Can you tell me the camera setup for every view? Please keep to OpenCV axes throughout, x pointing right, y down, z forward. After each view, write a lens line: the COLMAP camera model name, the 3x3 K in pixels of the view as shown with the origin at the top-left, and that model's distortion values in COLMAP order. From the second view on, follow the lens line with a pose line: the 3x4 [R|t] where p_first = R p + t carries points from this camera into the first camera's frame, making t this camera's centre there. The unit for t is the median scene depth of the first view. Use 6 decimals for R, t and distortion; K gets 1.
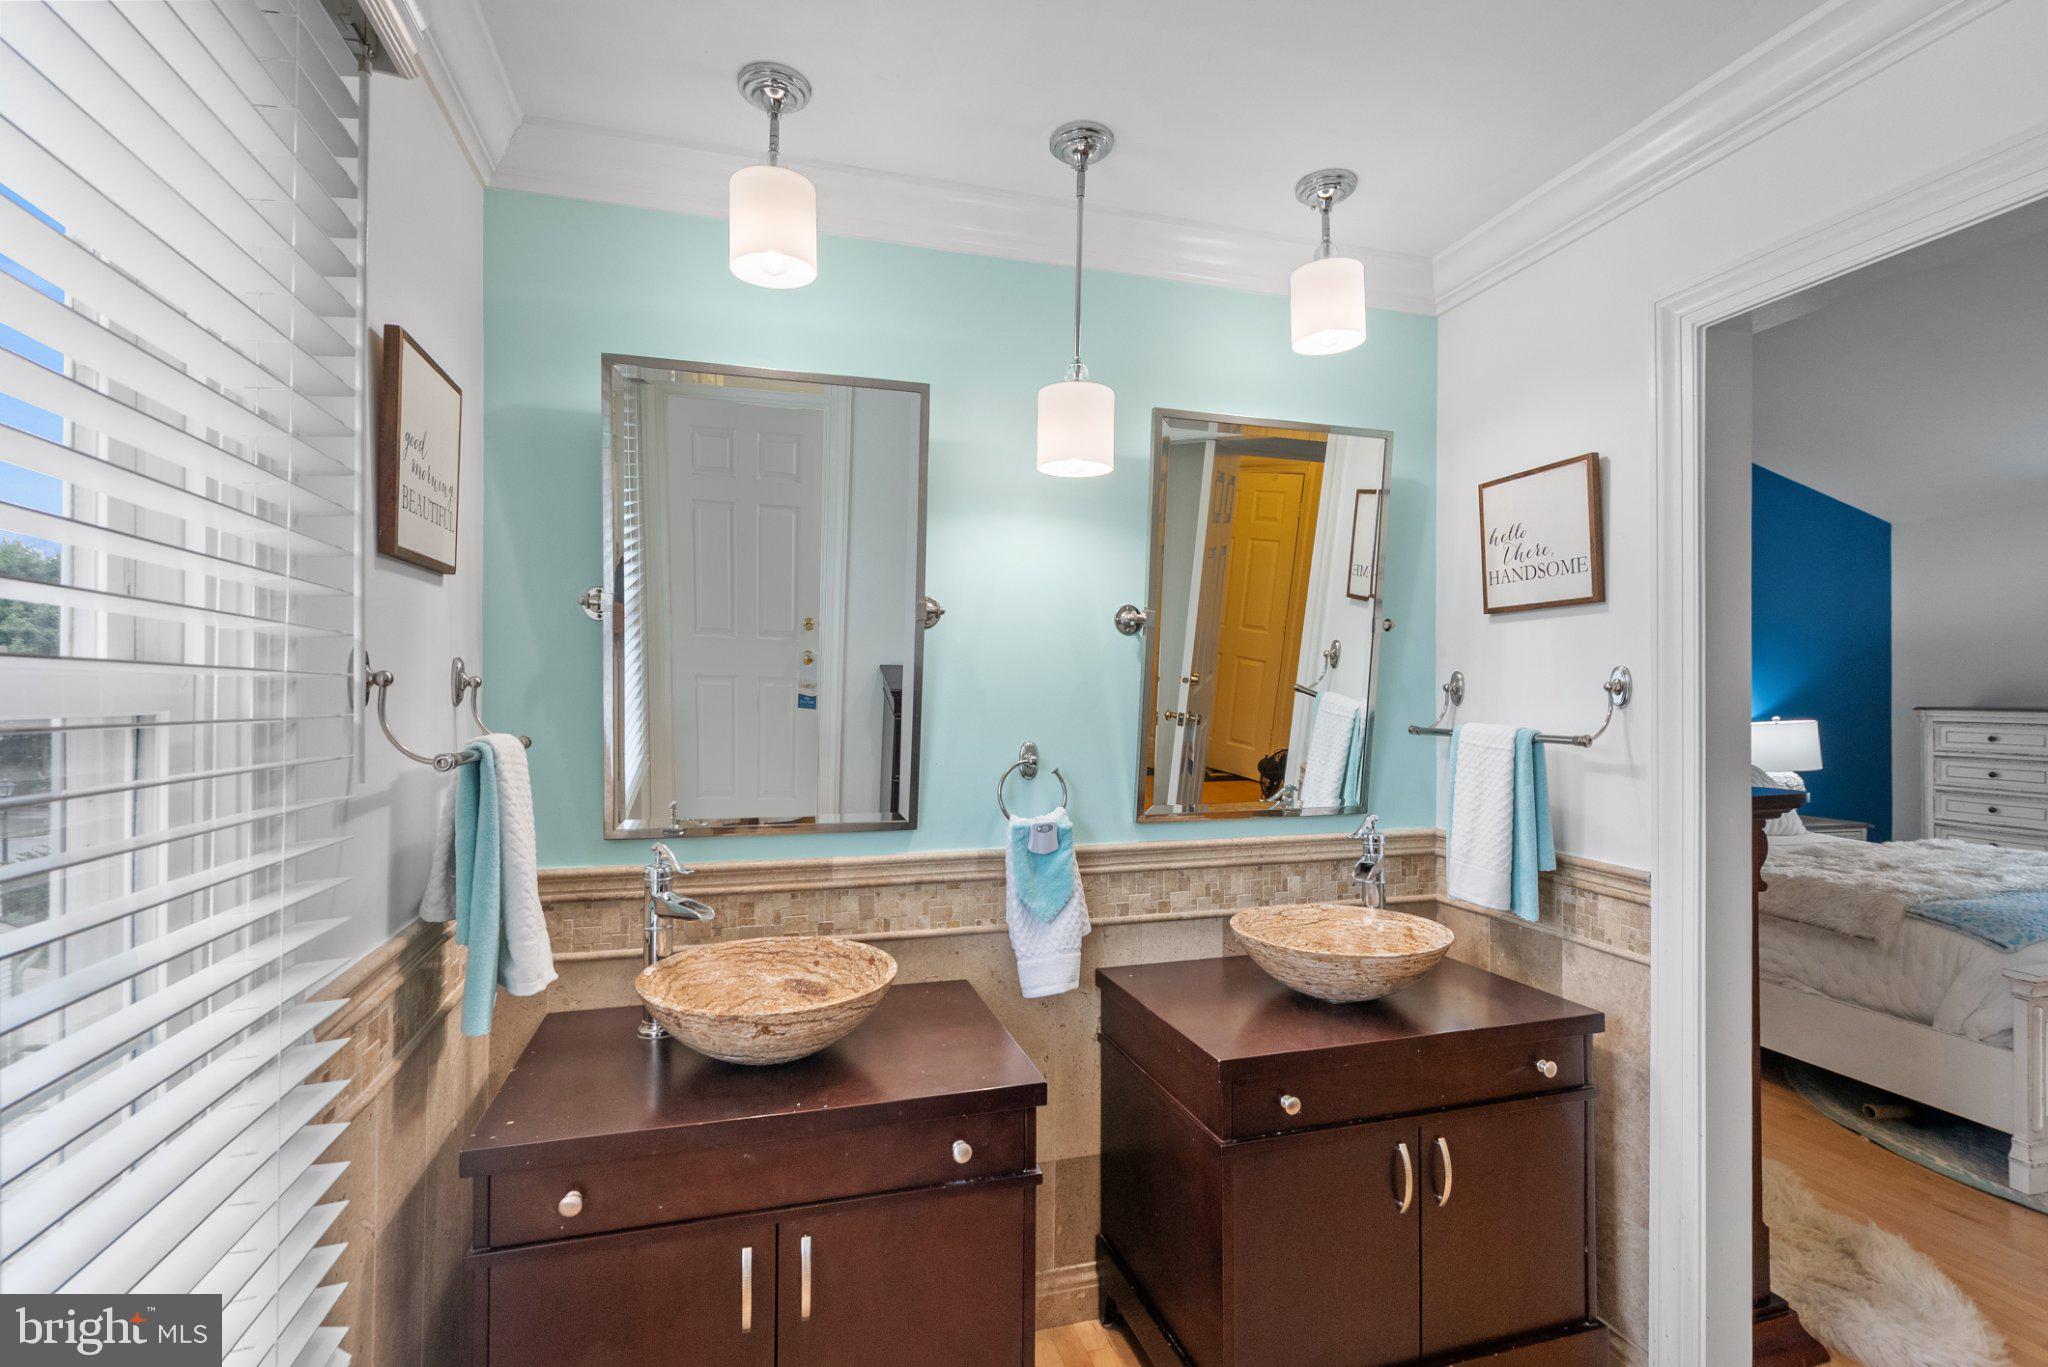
lens RADIAL K [[992.4, 0, 1024.0], [0, 992.4, 683.5], [0, 0, 1]] dist [-0.003666, 0.000053]
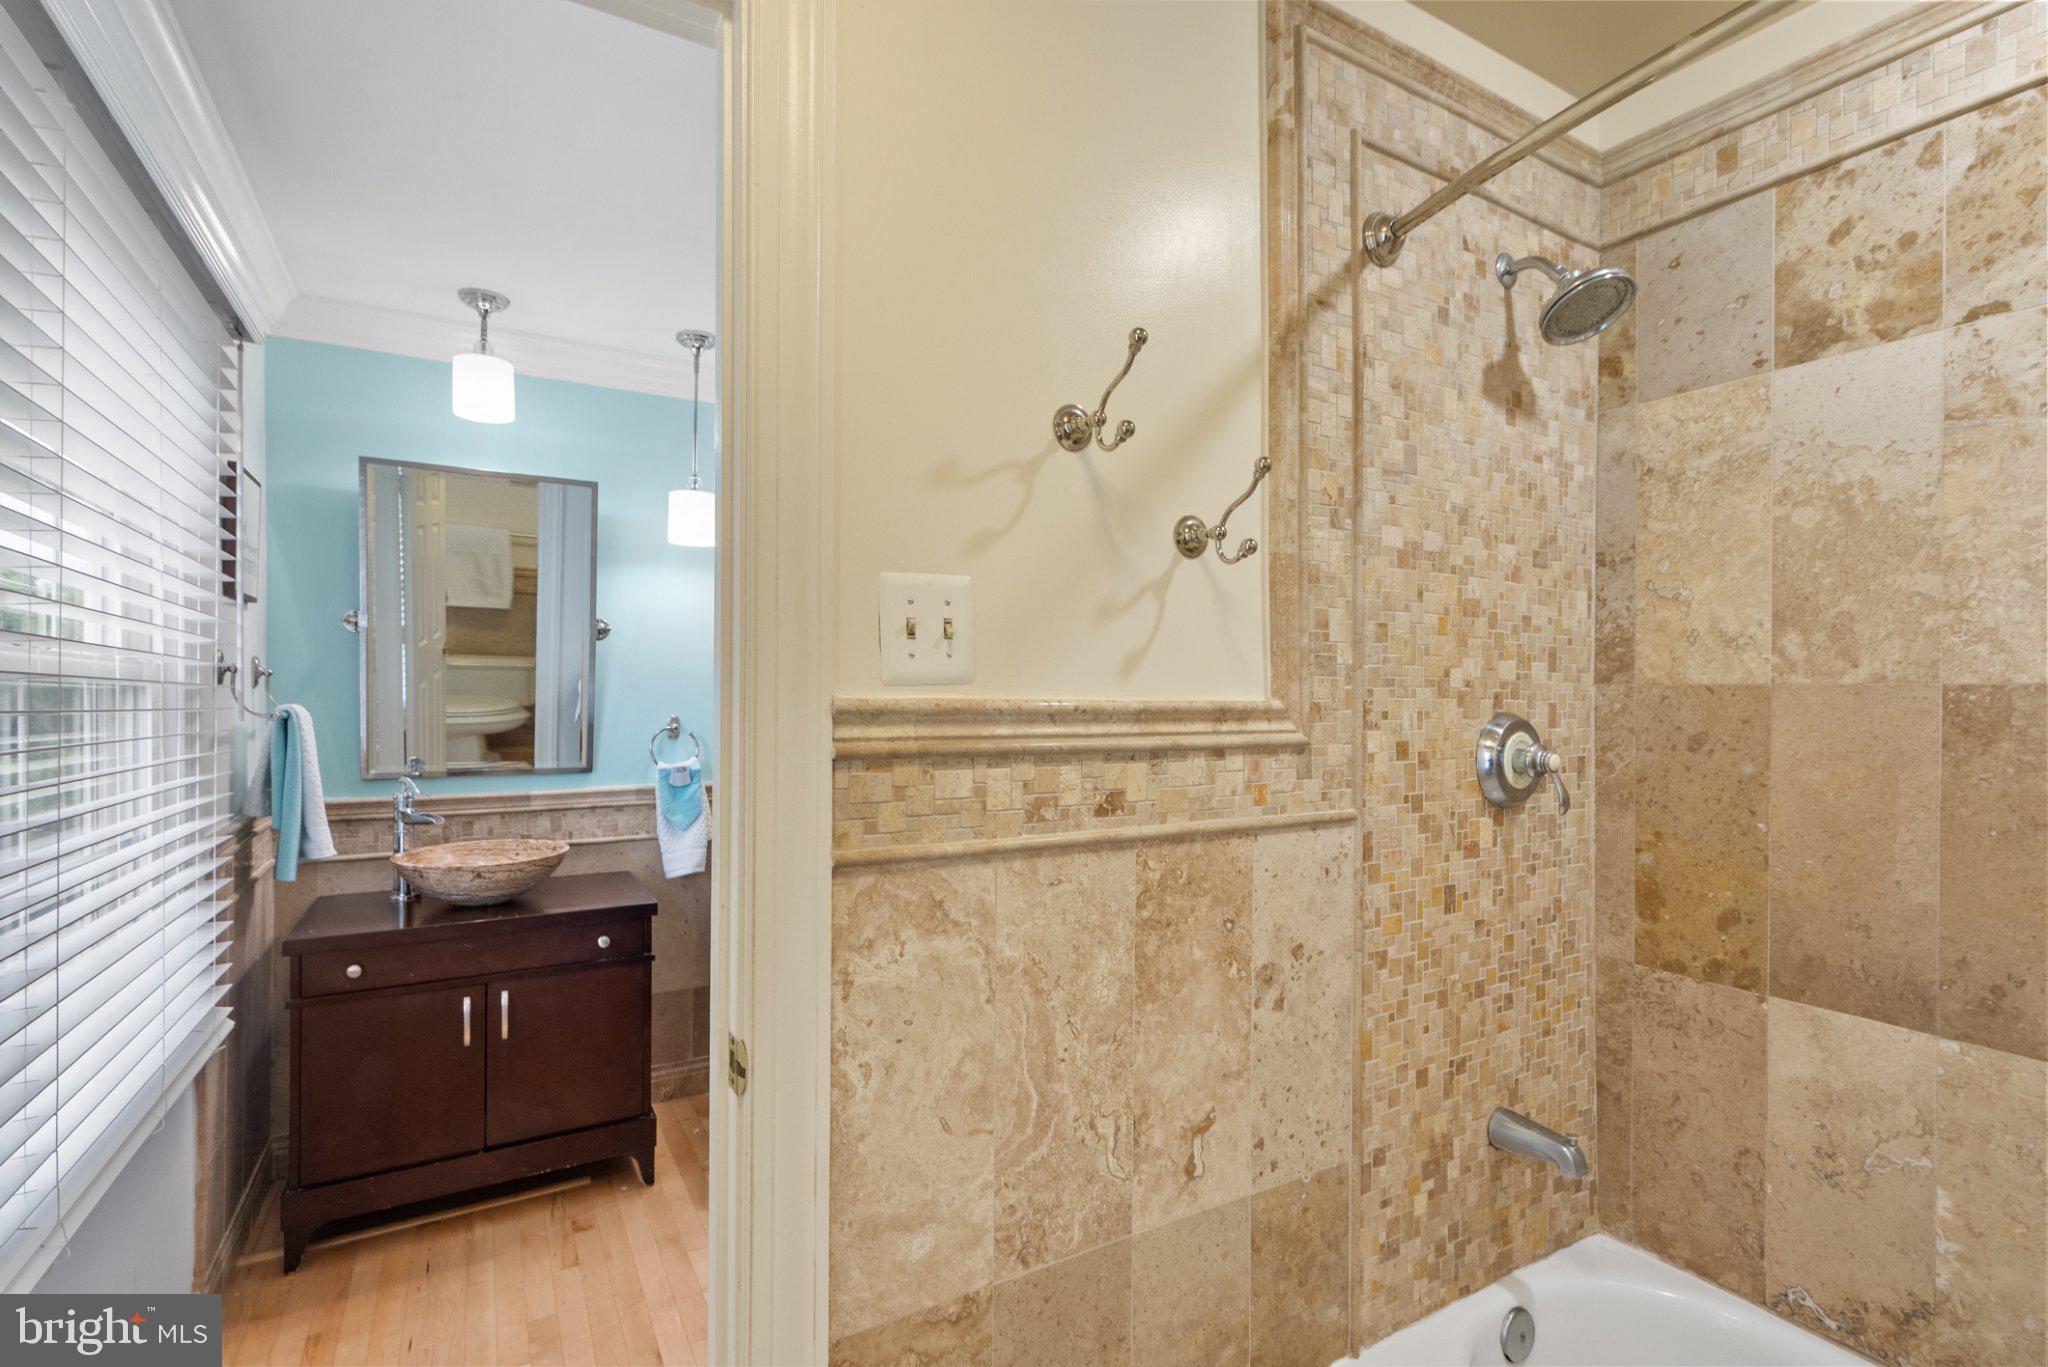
lens RADIAL K [[949.3, 0, 1012.2], [0, 949.3, 691.6], [0, 0, 1]] dist [0.002227, 0.001676]
pose [[0.970606, -0.002474, 0.240661, 0.184026], [0.001579, 0.999991, 0.003910, 0.020853], [-0.240669, -0.003415, 0.970601, -0.625632]]
